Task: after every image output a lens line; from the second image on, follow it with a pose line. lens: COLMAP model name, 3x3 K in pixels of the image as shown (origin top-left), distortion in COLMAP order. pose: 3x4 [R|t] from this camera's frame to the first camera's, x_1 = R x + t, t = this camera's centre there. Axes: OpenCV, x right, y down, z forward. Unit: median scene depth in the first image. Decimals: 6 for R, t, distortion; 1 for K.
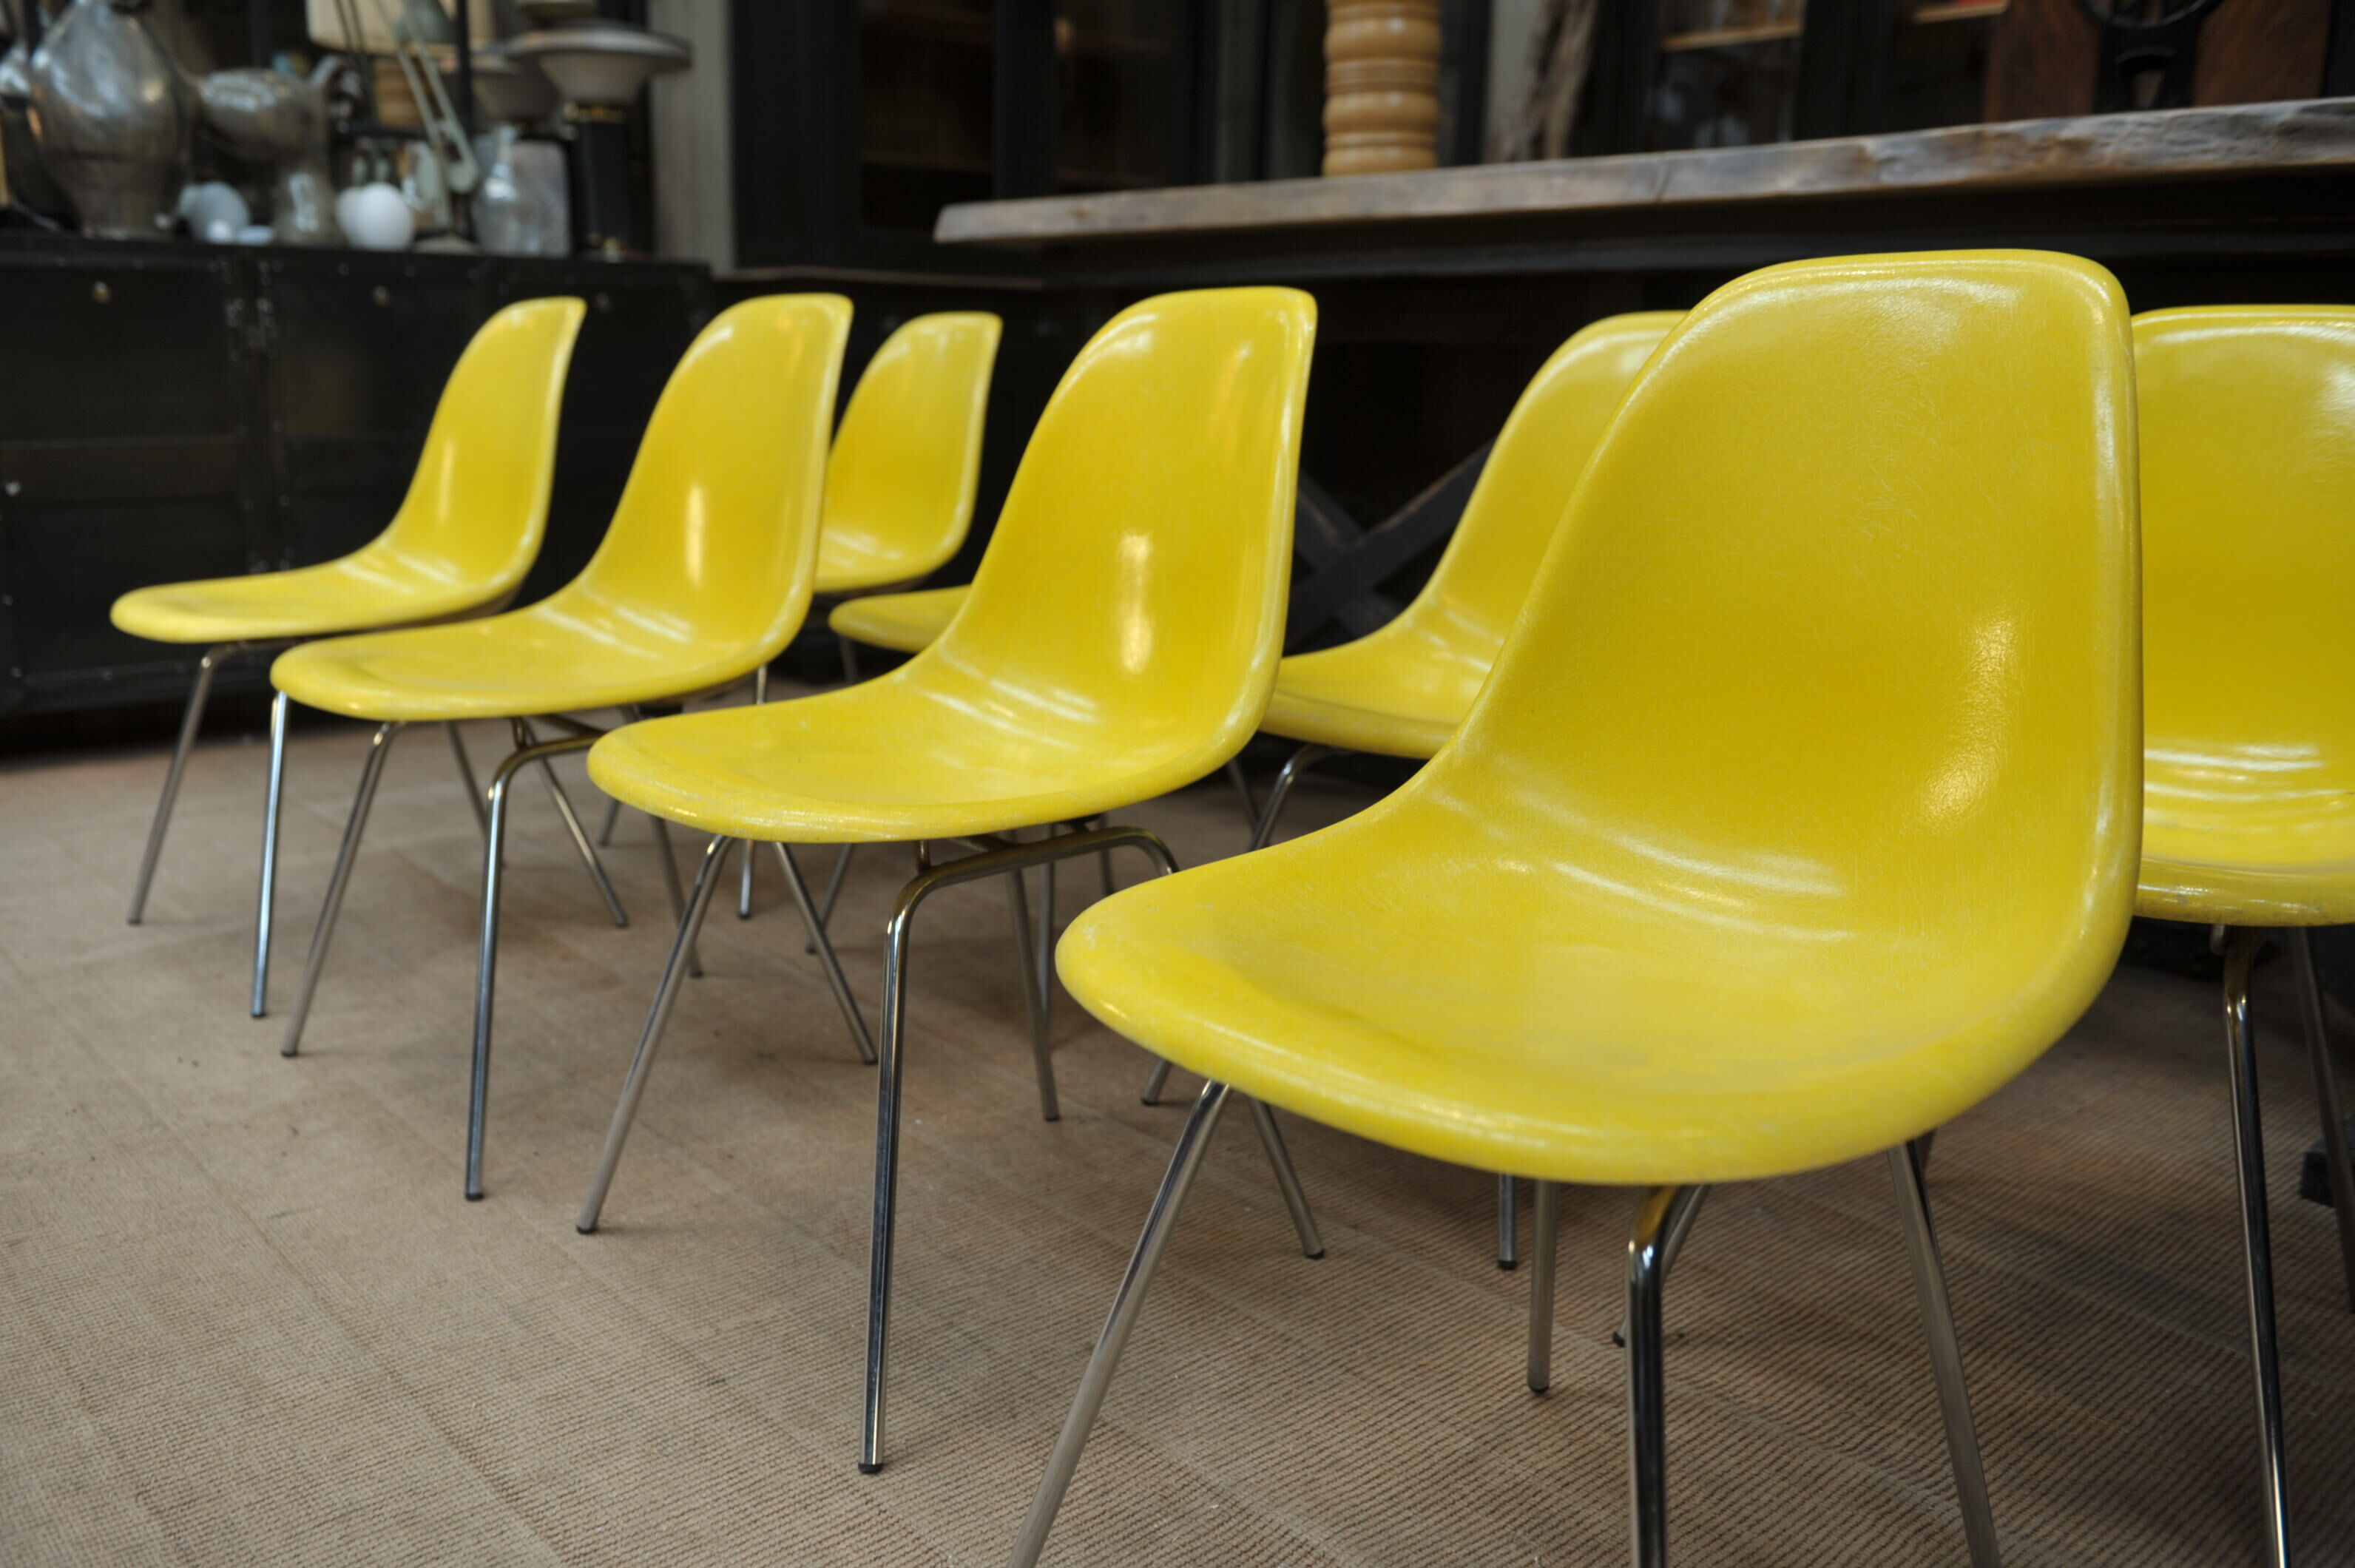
lens RADIAL K [[1904.7, 0, 1177.5], [0, 1904.7, 784.0], [0, 0, 1]] dist [-0.059209, 0.004819]
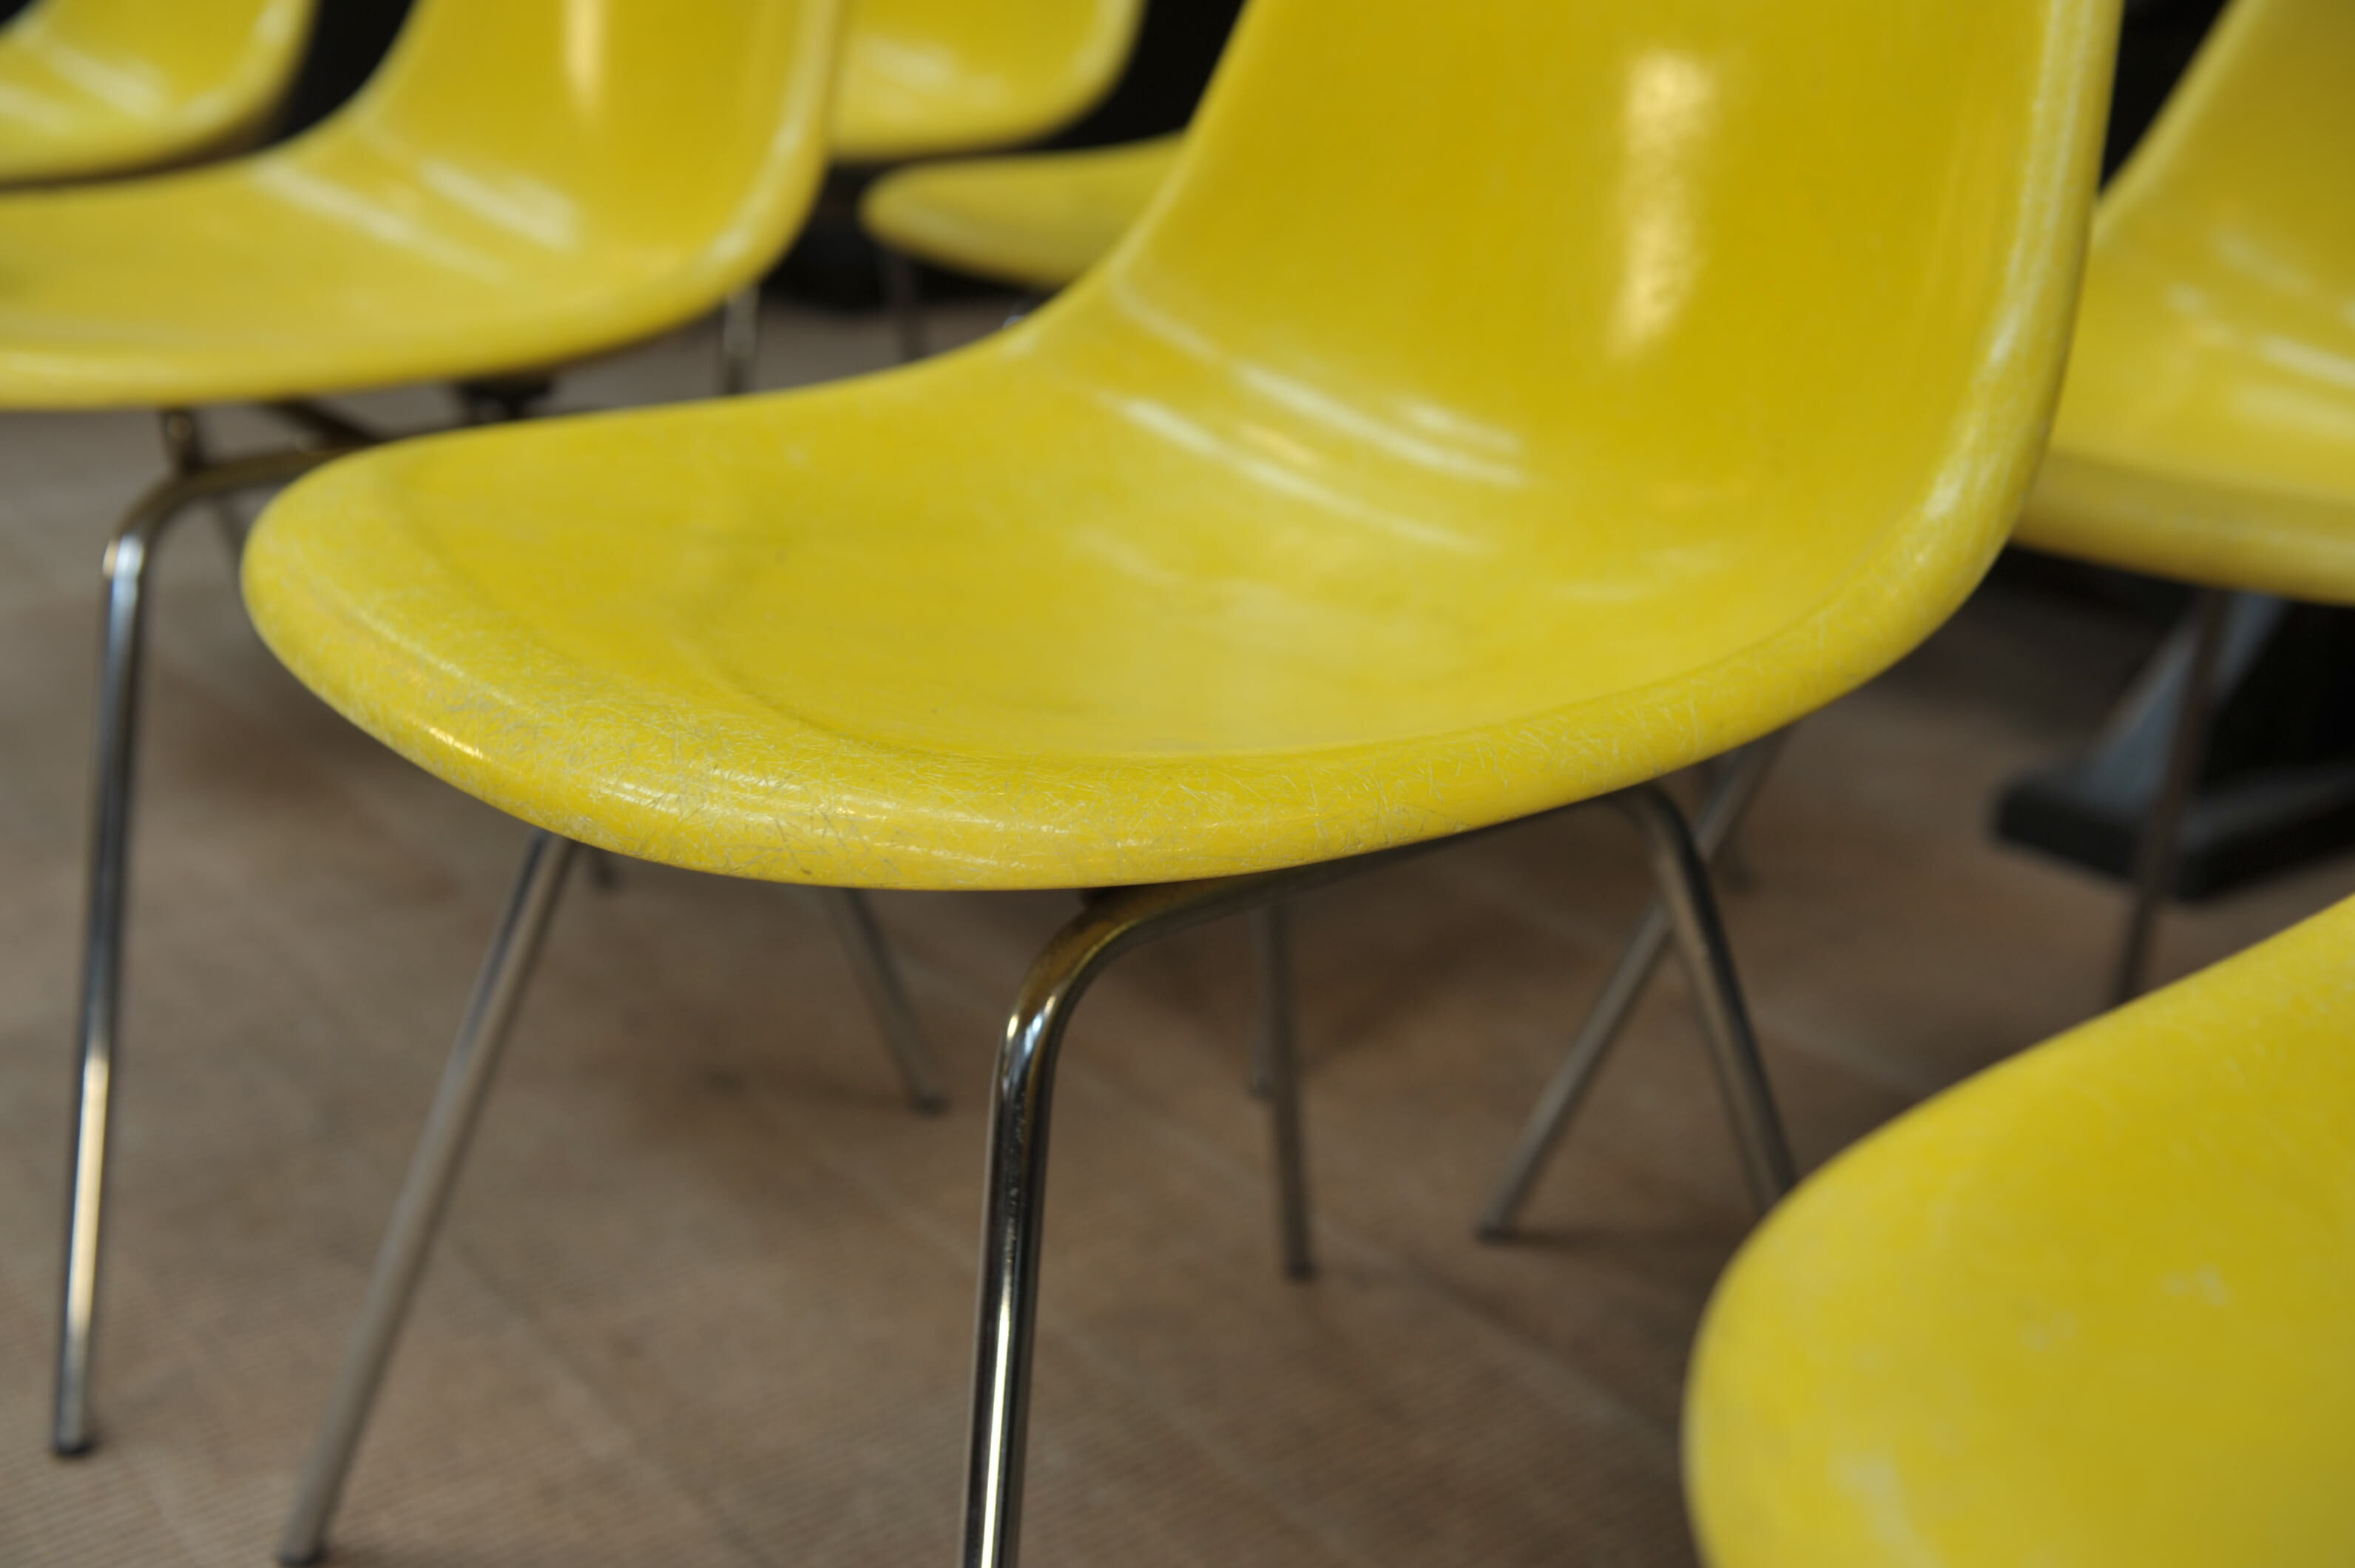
lens RADIAL K [[2481.1, 0, 1177.5], [0, 2481.1, 784.0], [0, 0, 1]] dist [0.012030, 0.008609]
pose [[0.997632, 0.044156, -0.052739, -0.072133], [-0.036754, 0.990315, 0.133885, -0.032677], [0.058140, -0.131630, 0.989593, 0.404671]]
